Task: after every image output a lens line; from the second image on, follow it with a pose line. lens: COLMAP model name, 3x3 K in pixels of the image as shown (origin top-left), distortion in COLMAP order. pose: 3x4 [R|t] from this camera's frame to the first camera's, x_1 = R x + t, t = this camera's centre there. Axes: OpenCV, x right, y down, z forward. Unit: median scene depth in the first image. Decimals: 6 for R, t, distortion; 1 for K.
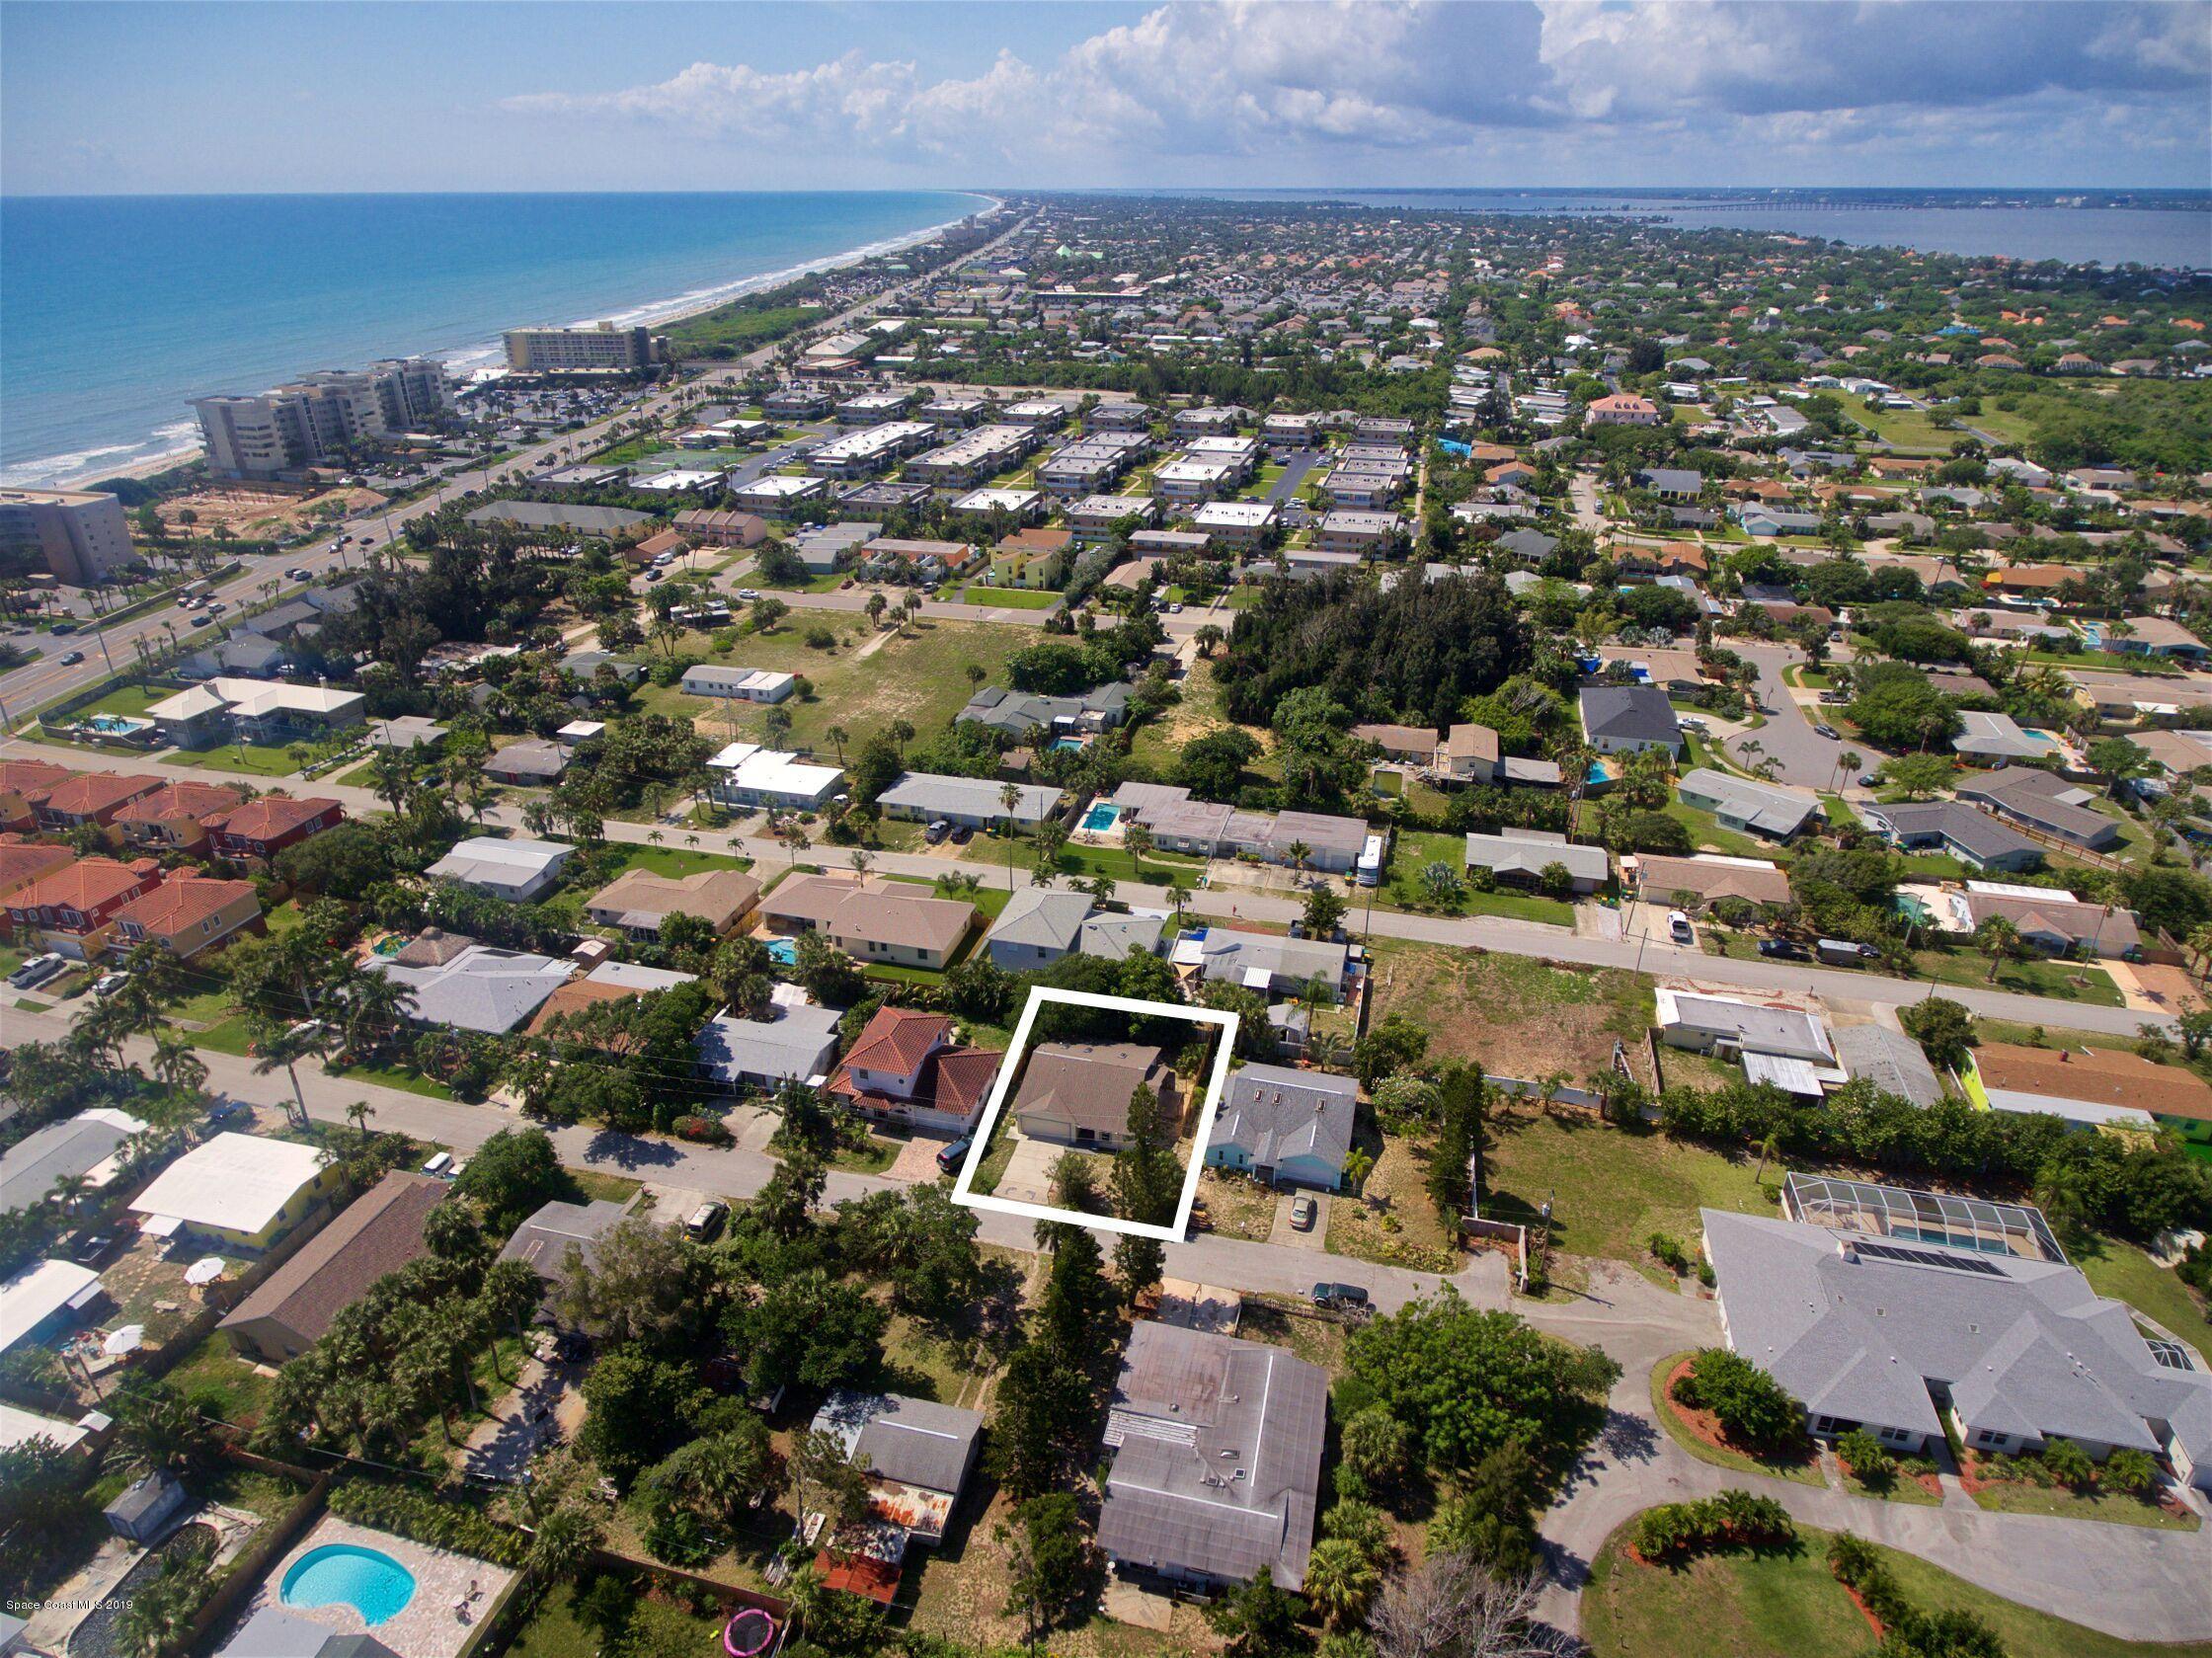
lens RADIAL K [[1312.2, 0, 1082.1], [0, 1312.2, 821.9], [0, 0, 1]] dist [0.004475, -0.003429]
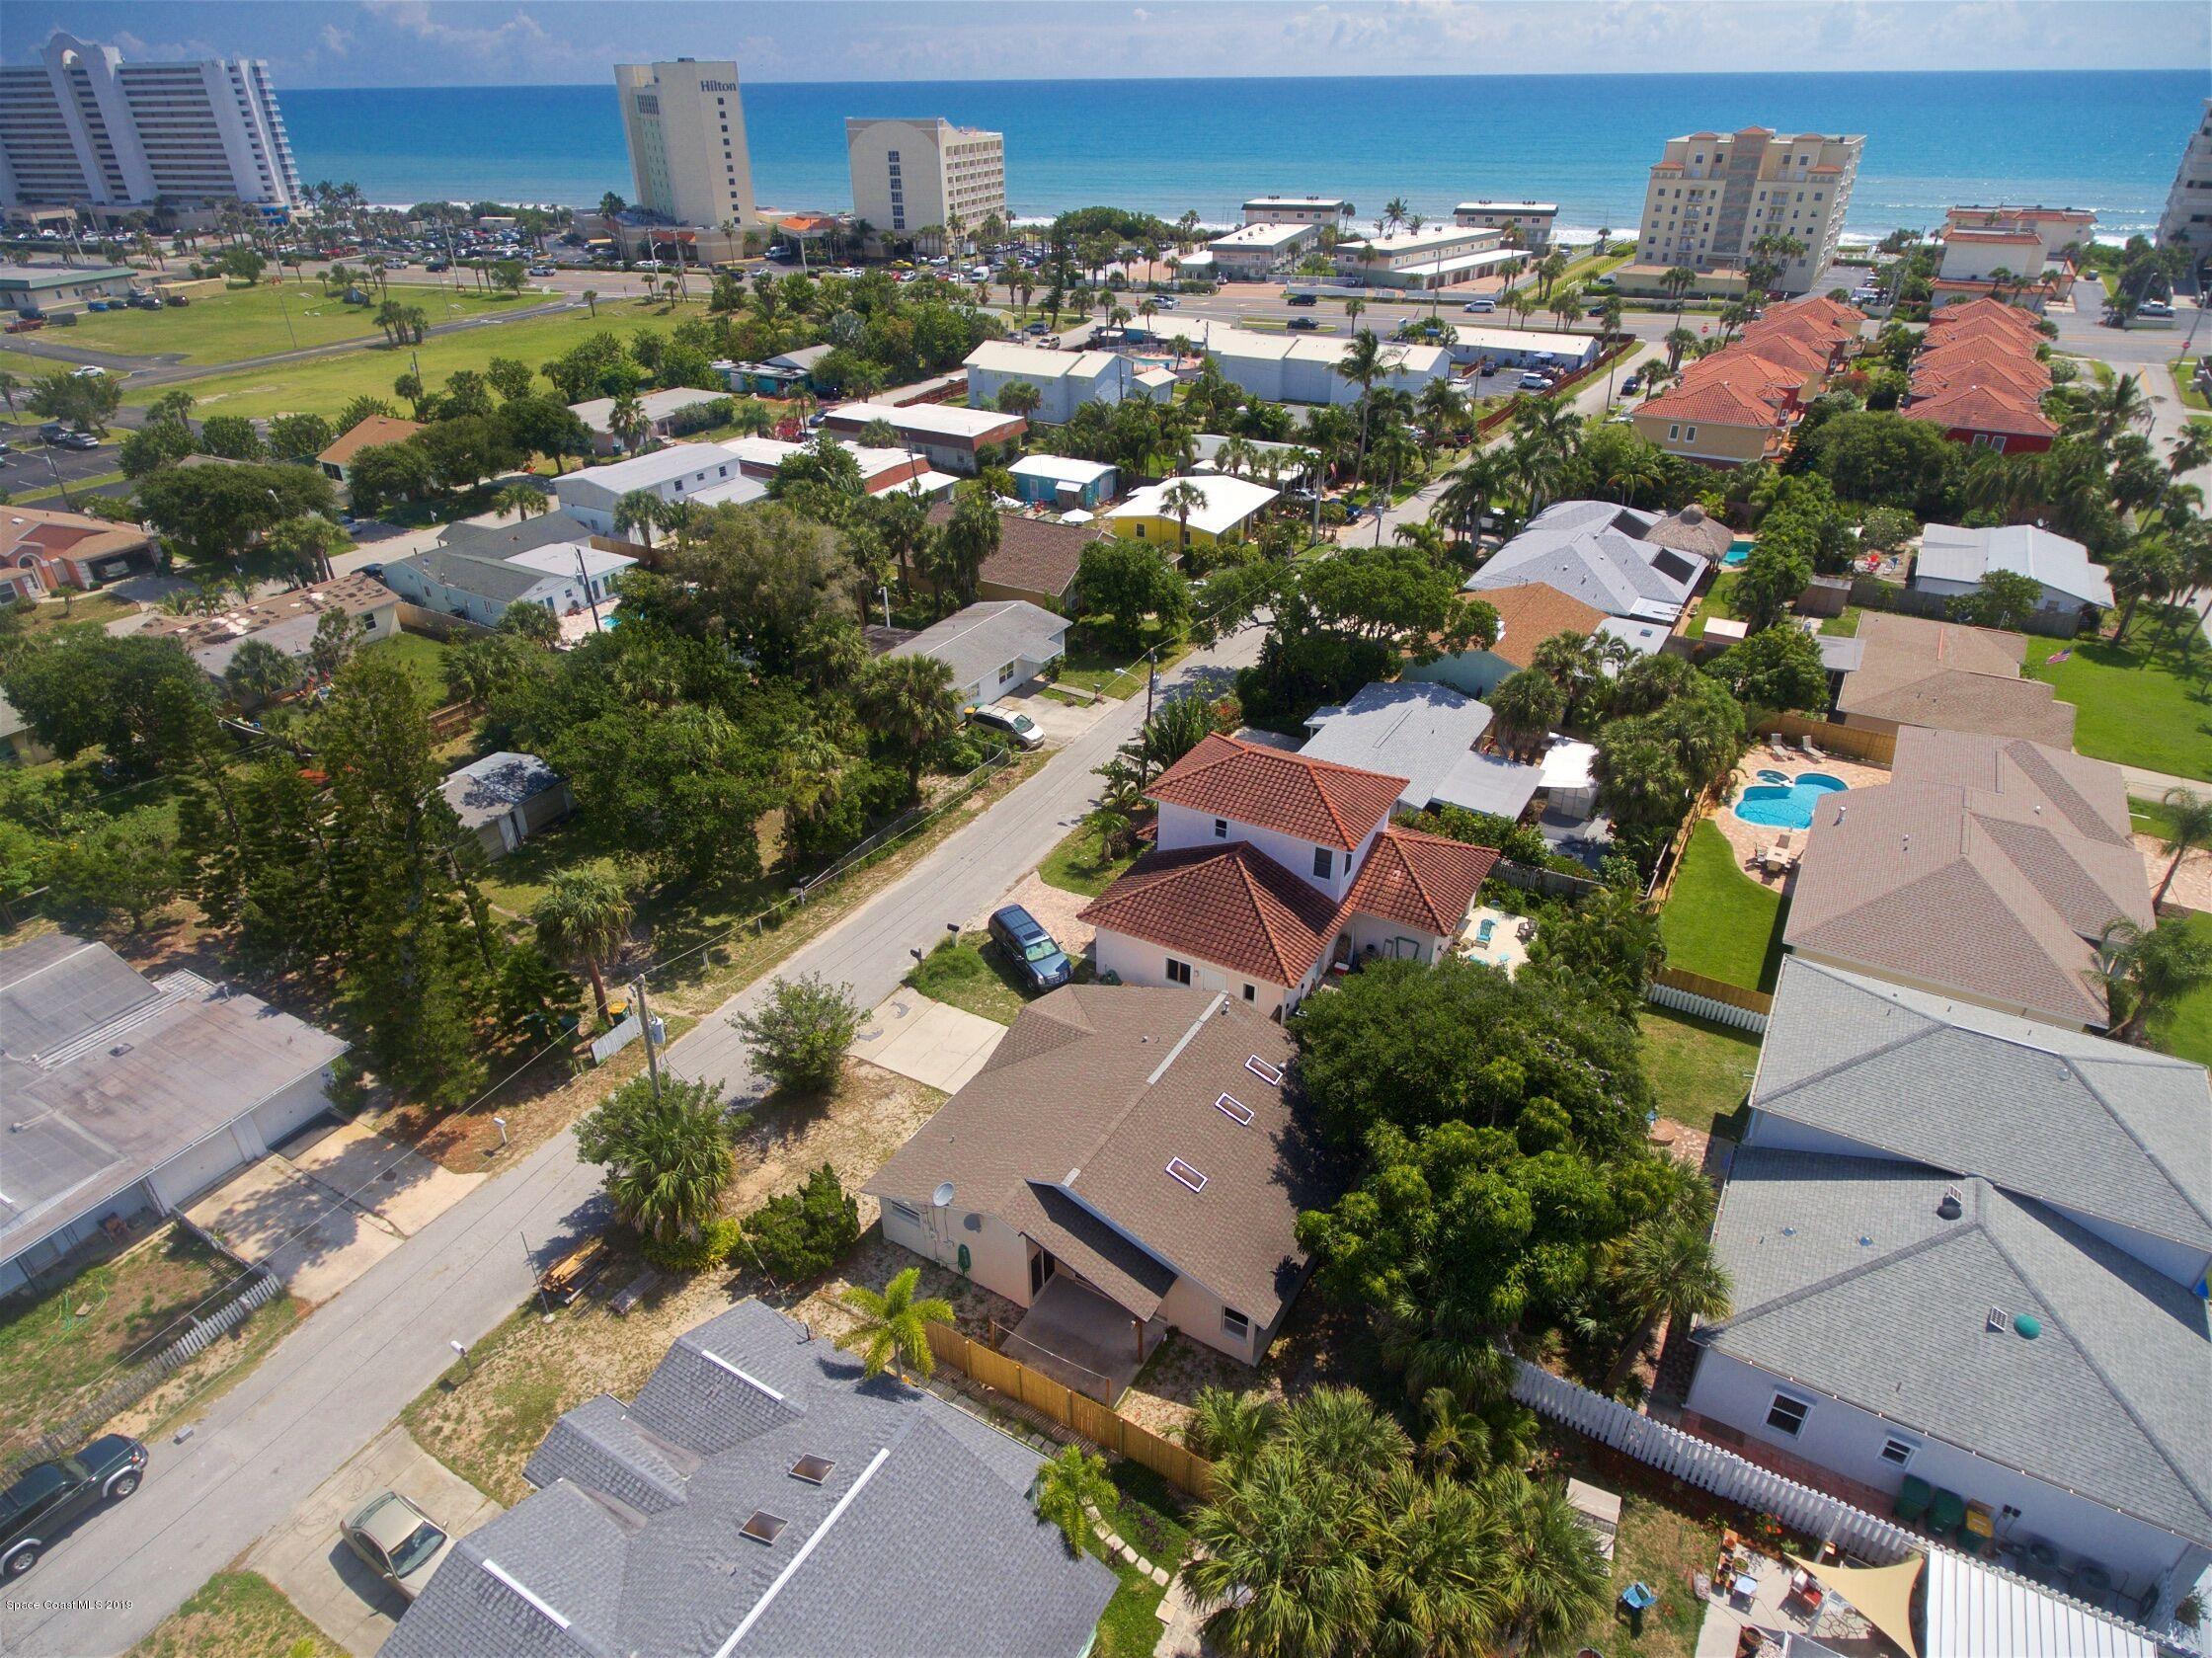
lens RADIAL K [[1312.2, 0, 1082.1], [0, 1312.2, 821.9], [0, 0, 1]] dist [0.004475, -0.003429]
pose [[-0.260959, 0.486066, -0.834051, 0.192480], [-0.419248, 0.721190, 0.551468, -0.036936], [0.869558, 0.493584, 0.015581, 0.677299]]
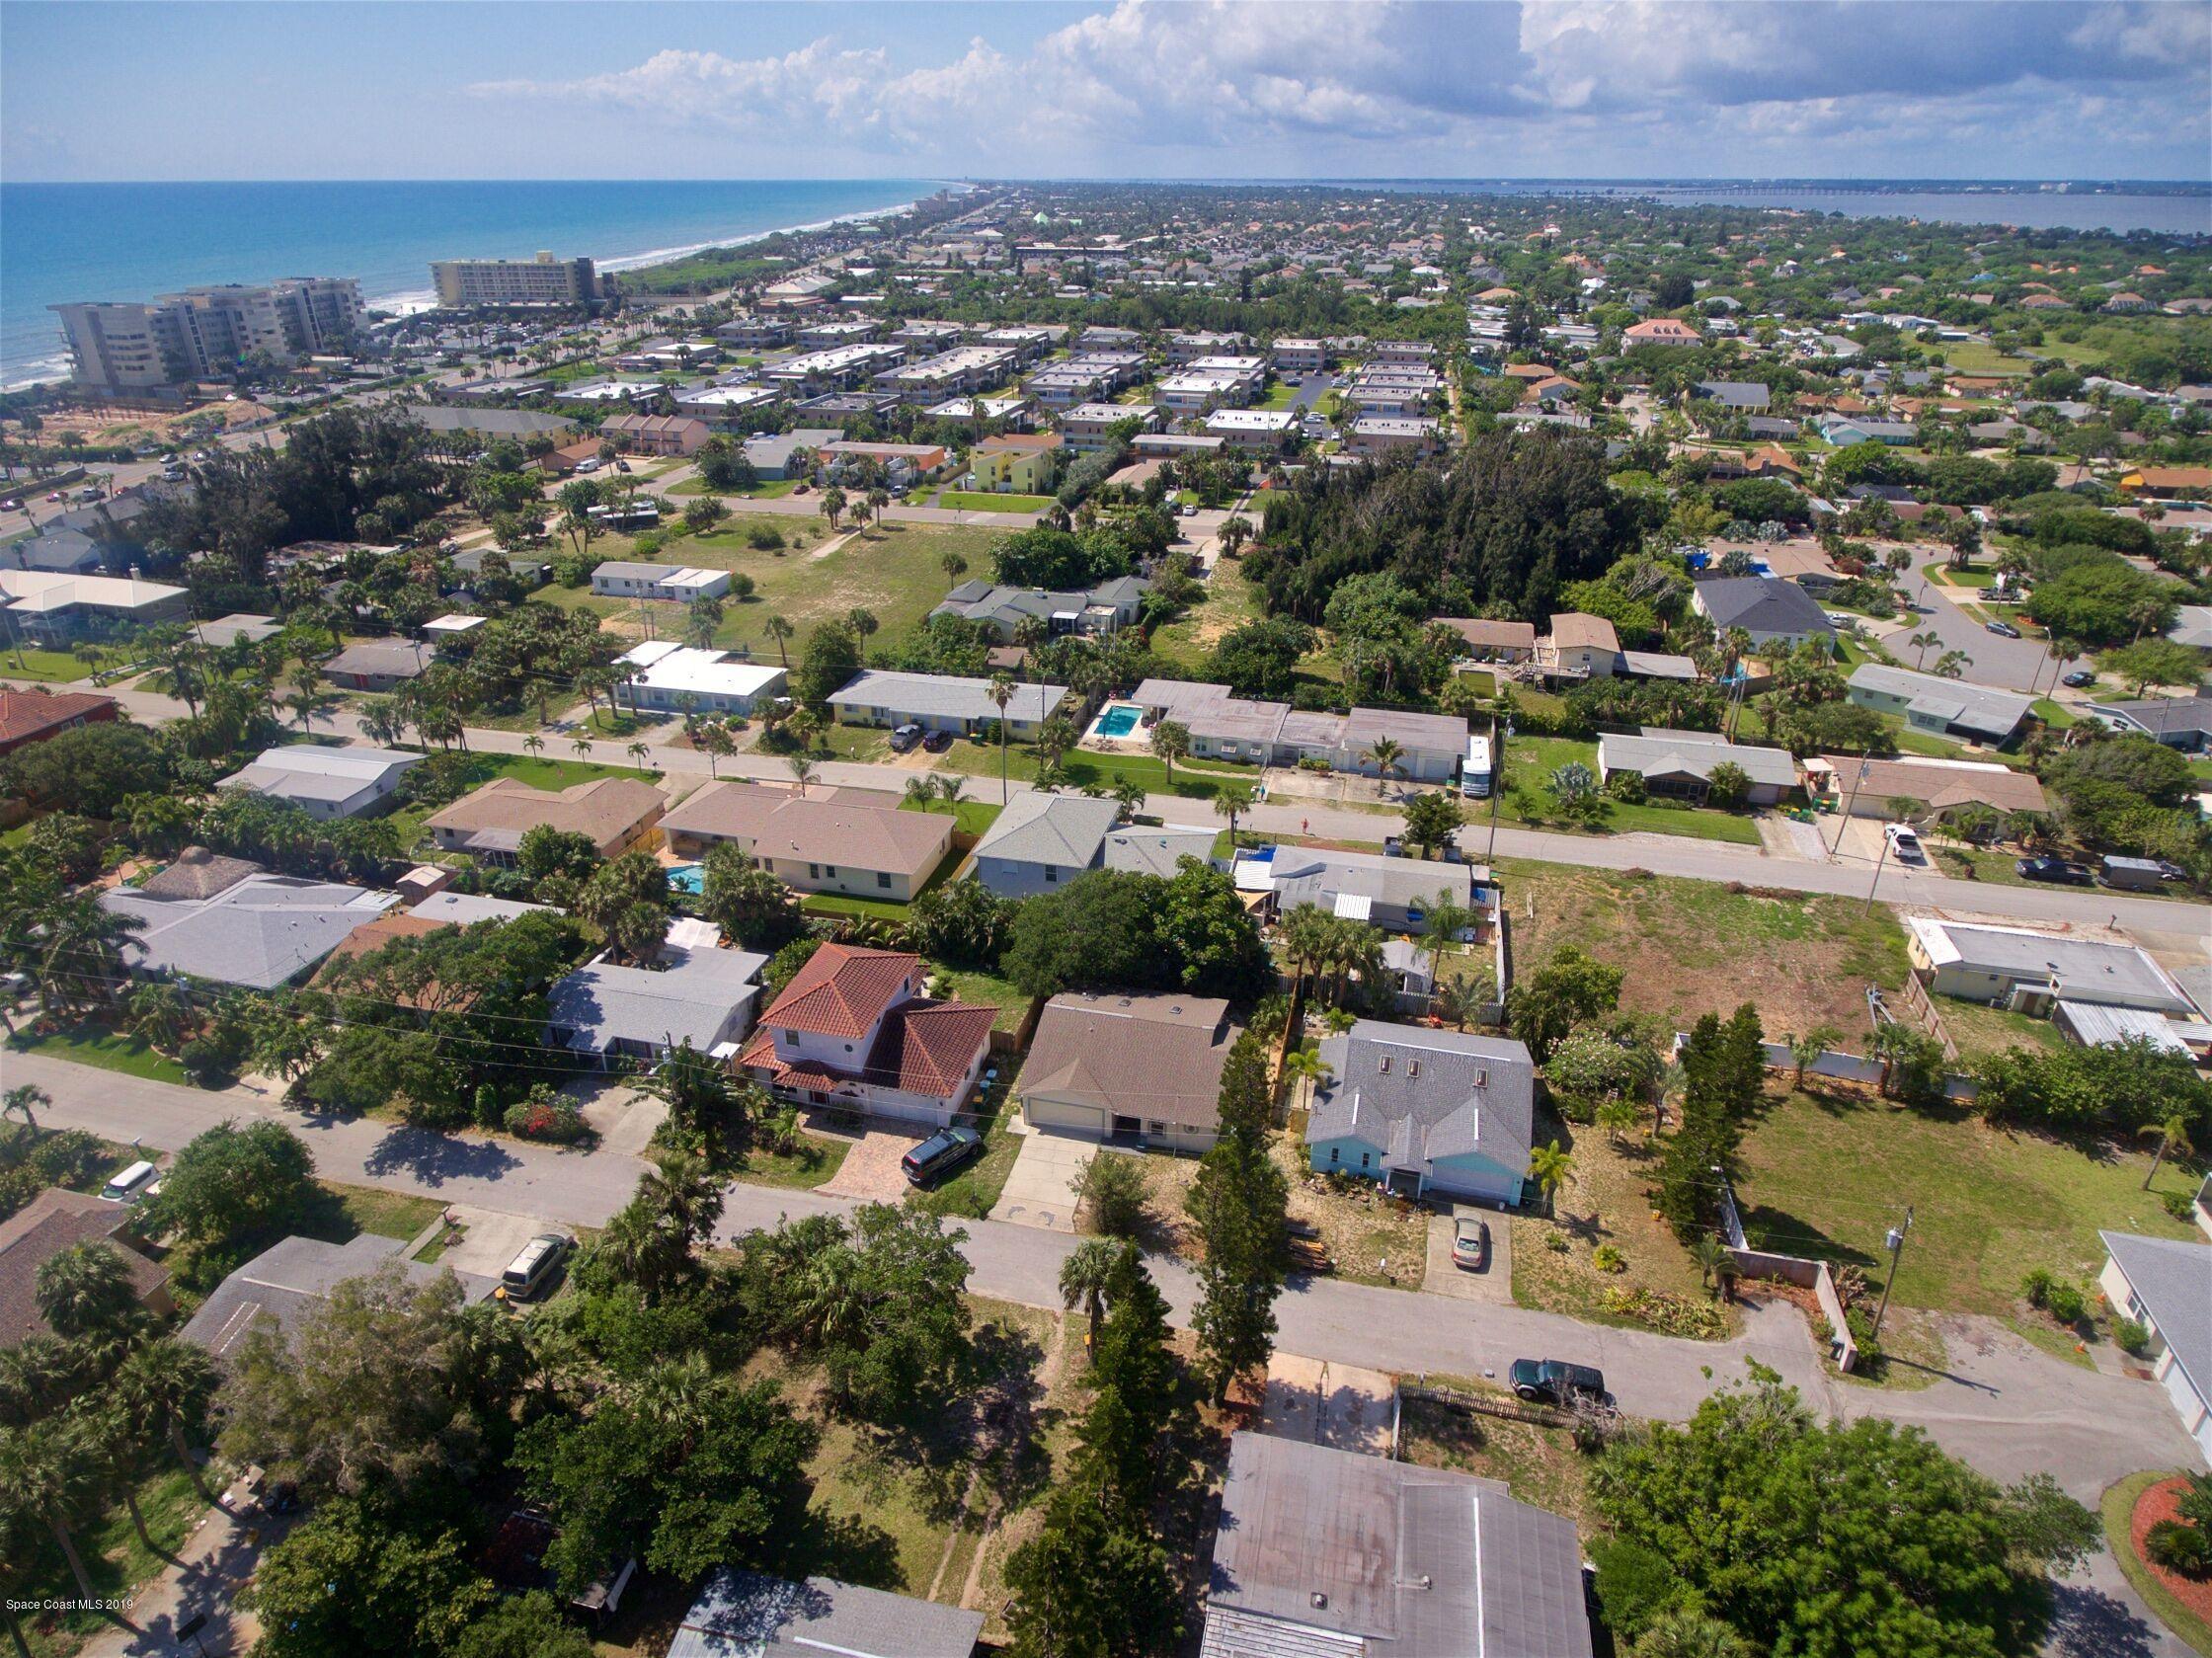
lens RADIAL K [[1312.2, 0, 1082.1], [0, 1312.2, 821.9], [0, 0, 1]] dist [0.004475, -0.003429]
pose [[0.999818, -0.004052, 0.018647, -0.021833], [0.004110, 0.999987, -0.003104, 0.059447], [-0.018634, 0.003180, 0.999821, 0.230763]]
